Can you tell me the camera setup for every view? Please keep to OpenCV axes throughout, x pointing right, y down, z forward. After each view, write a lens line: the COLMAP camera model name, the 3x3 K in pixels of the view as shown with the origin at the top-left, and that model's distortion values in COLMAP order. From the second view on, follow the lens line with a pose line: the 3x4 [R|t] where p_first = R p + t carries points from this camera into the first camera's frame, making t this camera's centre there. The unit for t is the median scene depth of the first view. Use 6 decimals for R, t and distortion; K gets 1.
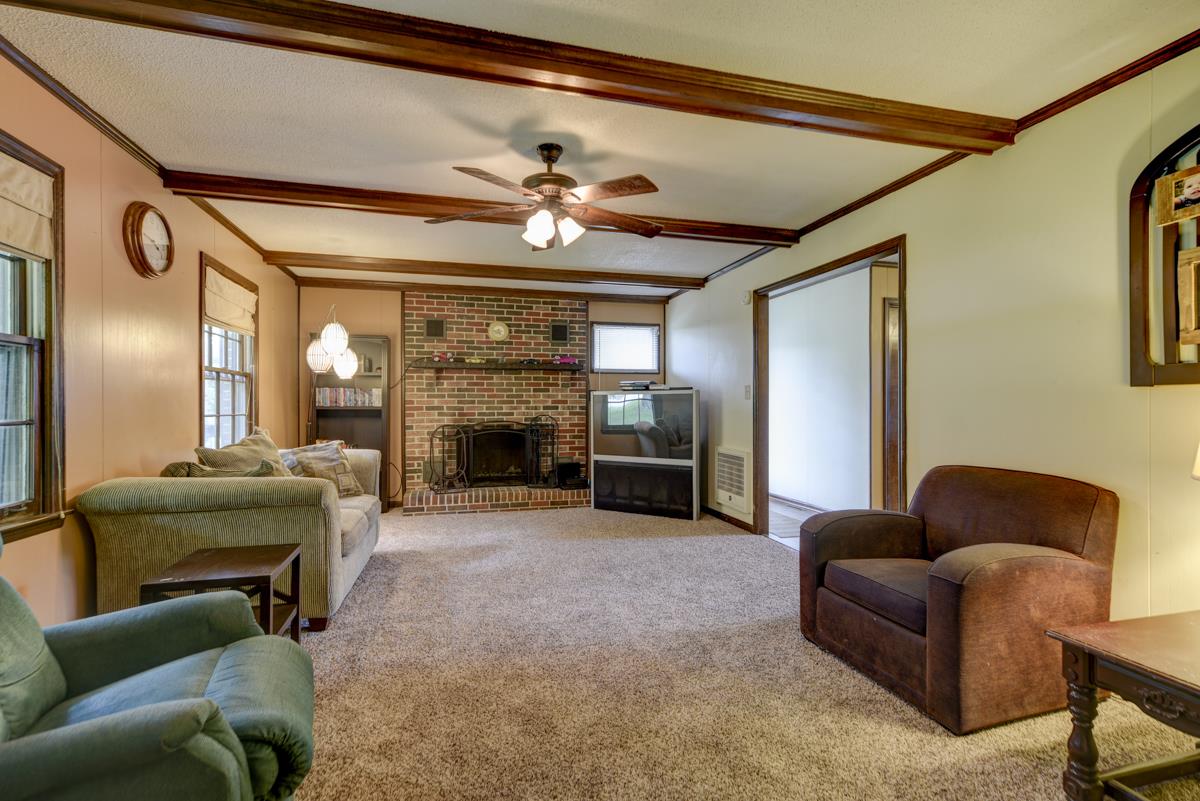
lens RADIAL K [[548.0, 0, 602.8], [0, 548.0, 407.2], [0, 0, 1]] dist [0.000578, 0.002876]
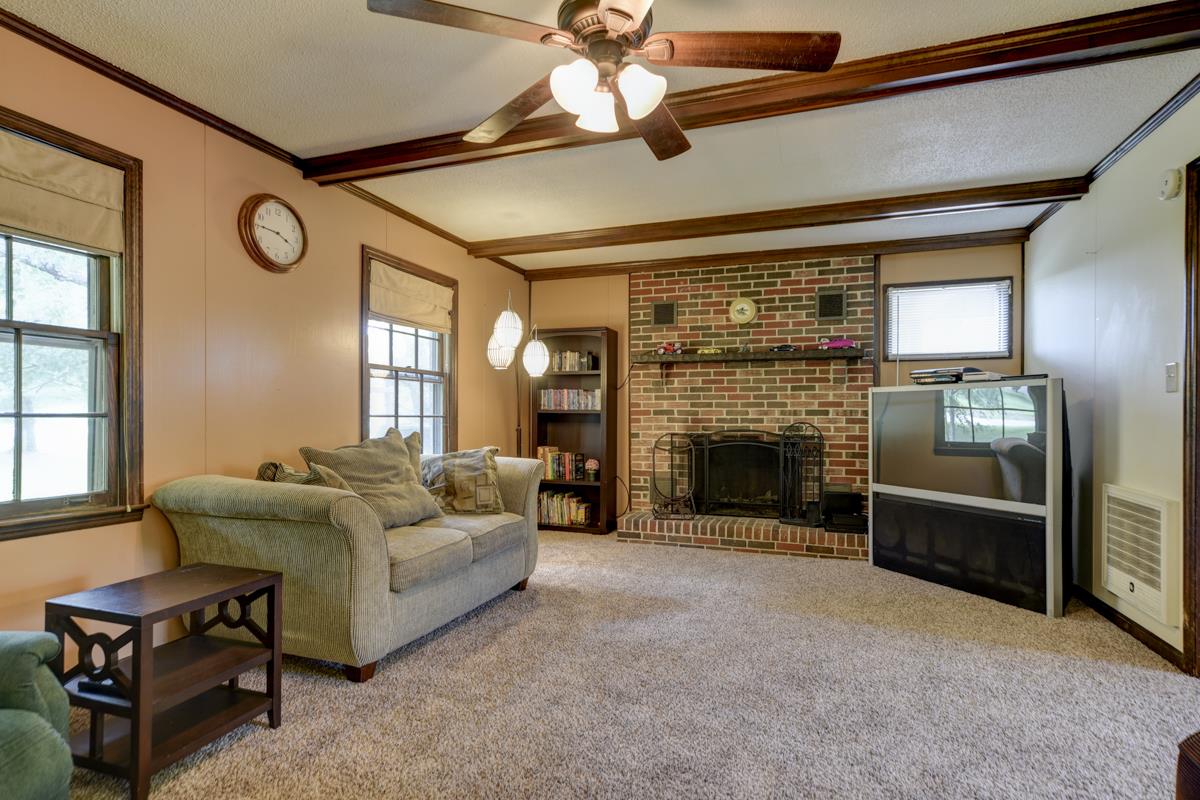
lens RADIAL K [[617.4, 0, 567.1], [0, 617.4, 415.9], [0, 0, 1]] dist [0.003944, 0.003793]
pose [[0.823507, 0.006796, -0.567265, 0.121518], [-0.007136, 0.999973, 0.001620, 0.008190], [0.567261, 0.002714, 0.823534, 0.212937]]
